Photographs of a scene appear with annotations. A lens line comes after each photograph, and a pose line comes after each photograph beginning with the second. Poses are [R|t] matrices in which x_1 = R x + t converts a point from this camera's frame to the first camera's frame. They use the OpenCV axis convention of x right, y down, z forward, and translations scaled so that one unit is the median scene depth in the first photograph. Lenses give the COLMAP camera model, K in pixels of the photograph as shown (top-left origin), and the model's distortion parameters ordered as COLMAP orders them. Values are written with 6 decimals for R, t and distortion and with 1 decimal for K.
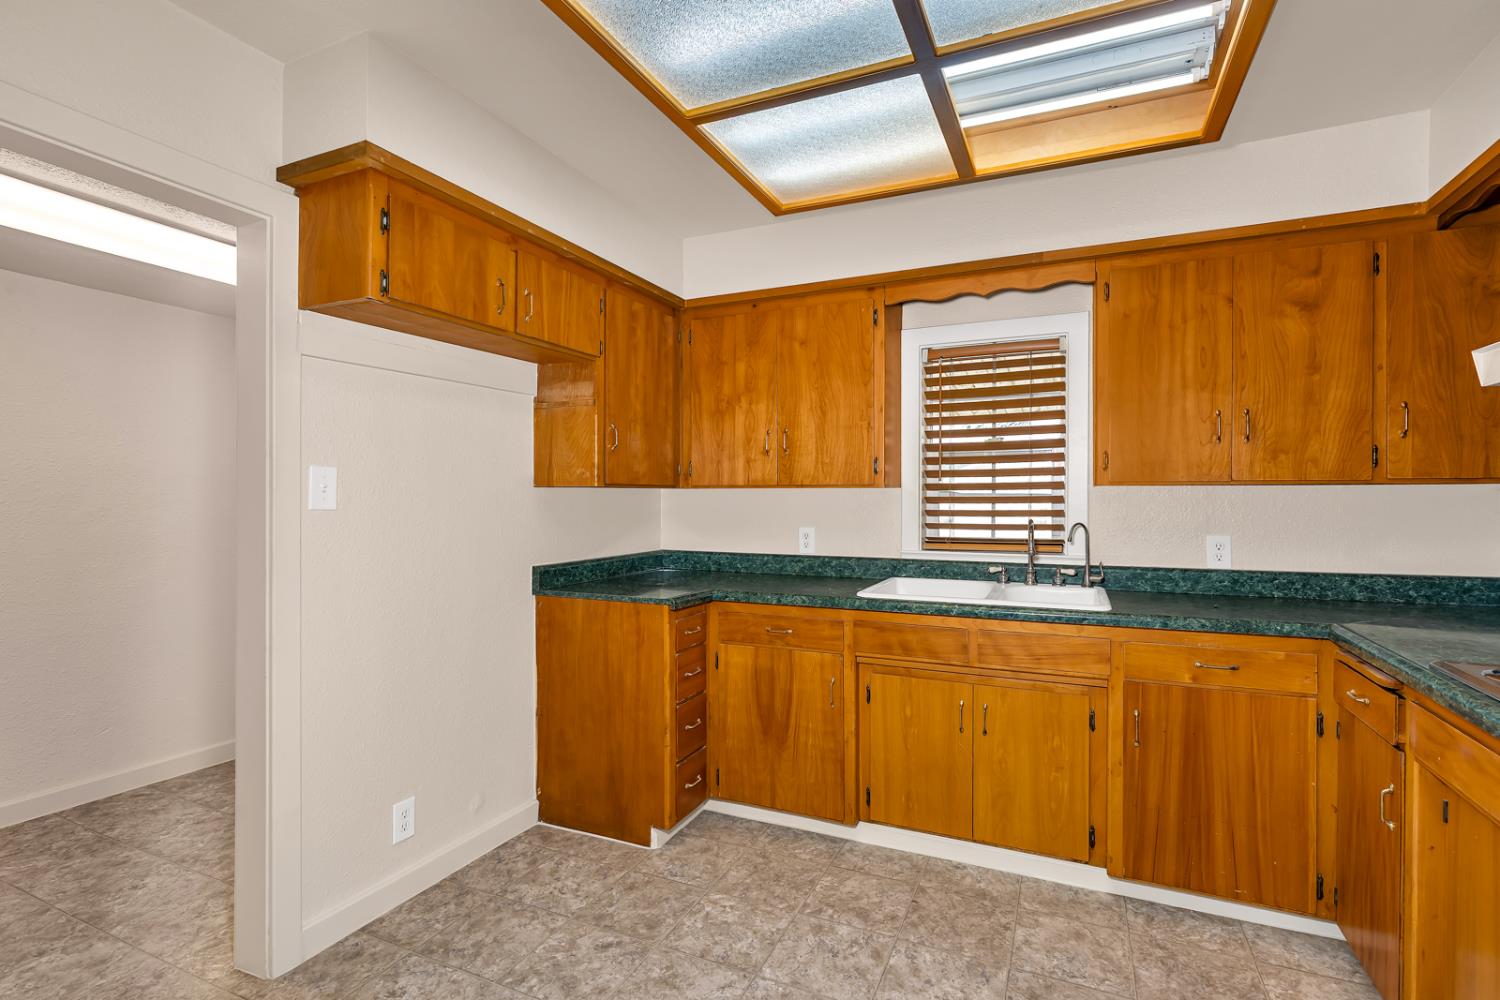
lens RADIAL K [[700.5, 0, 757.8], [0, 700.5, 499.0], [0, 0, 1]] dist [-0.007403, 0.003511]
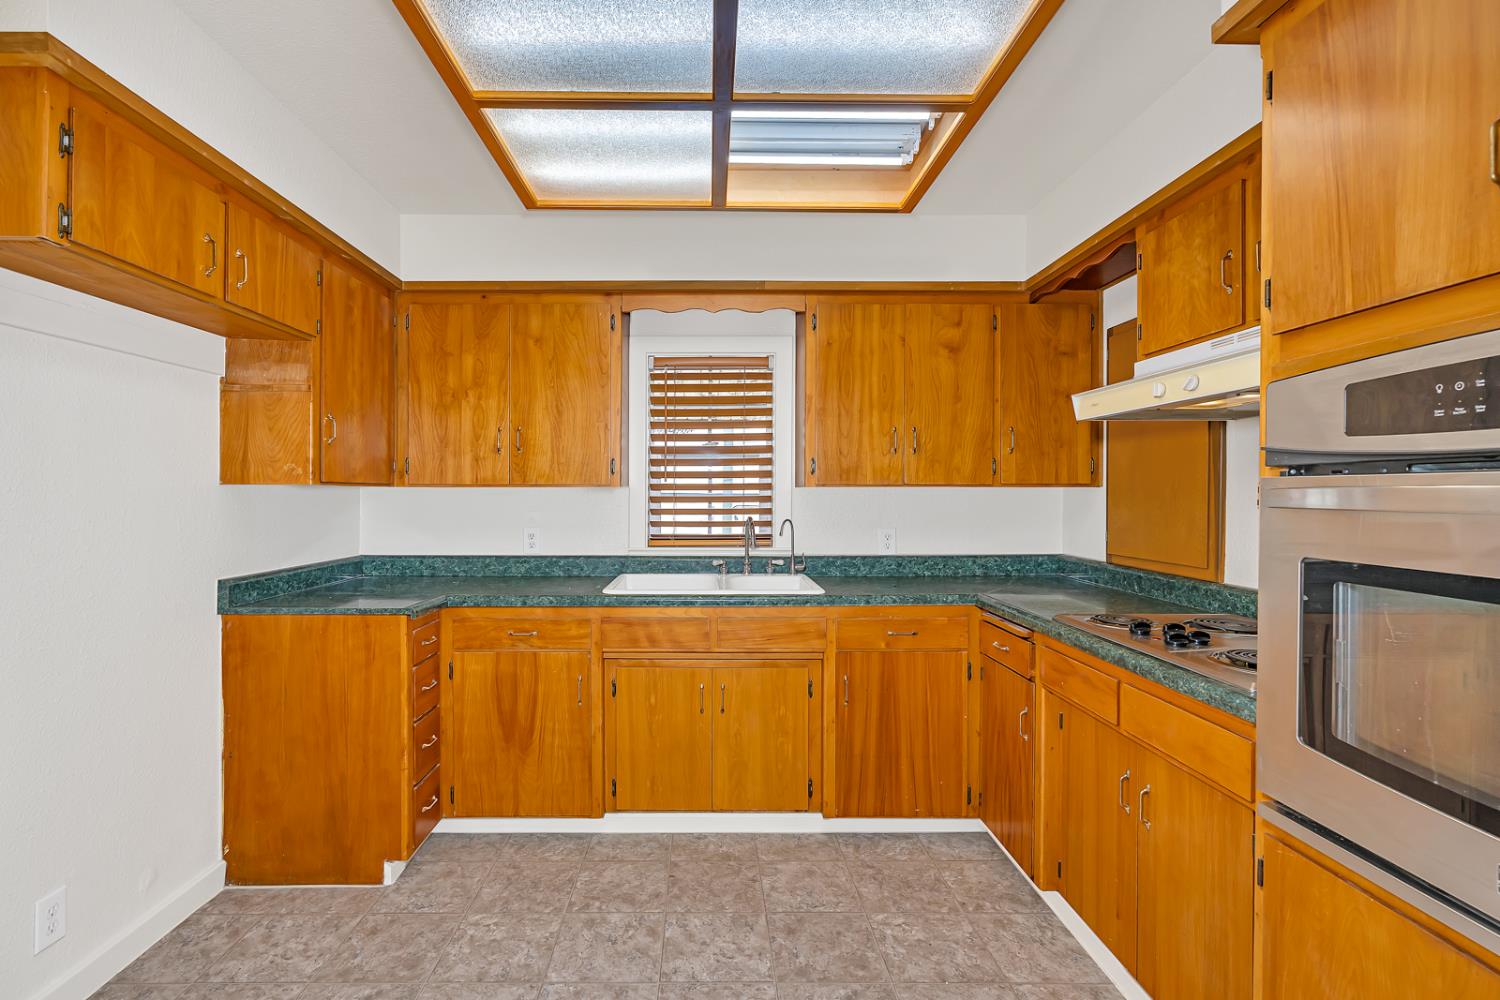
lens RADIAL K [[700.5, 0, 708.4], [0, 700.5, 496.1], [0, 0, 1]] dist [-0.007403, 0.003511]
pose [[0.910960, 0.000201, 0.412495, -0.160582], [0.000135, 1.000000, -0.000785, -0.003694], [-0.412495, 0.000770, 0.910960, 0.003986]]
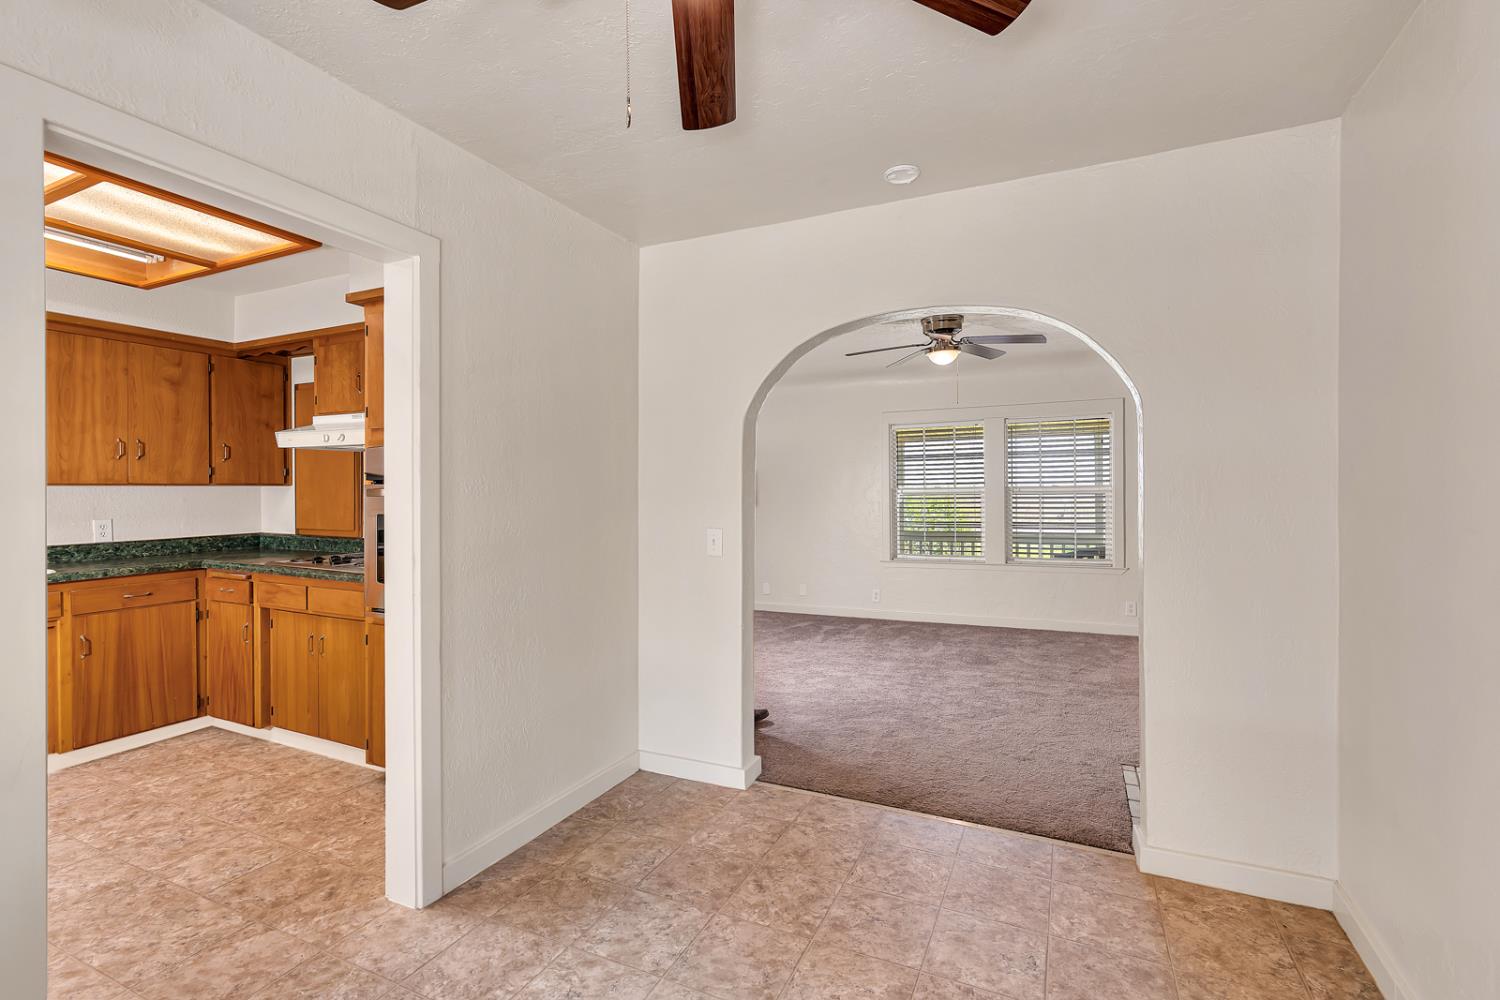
lens RADIAL K [[686.9, 0, 761.3], [0, 686.9, 493.2], [0, 0, 1]] dist [-0.002156, 0.002034]
pose [[0.019542, -0.010843, 0.999750, -0.881852], [0.005934, 0.999925, 0.010729, -0.012739], [-0.999791, 0.005722, 0.019605, -0.485666]]
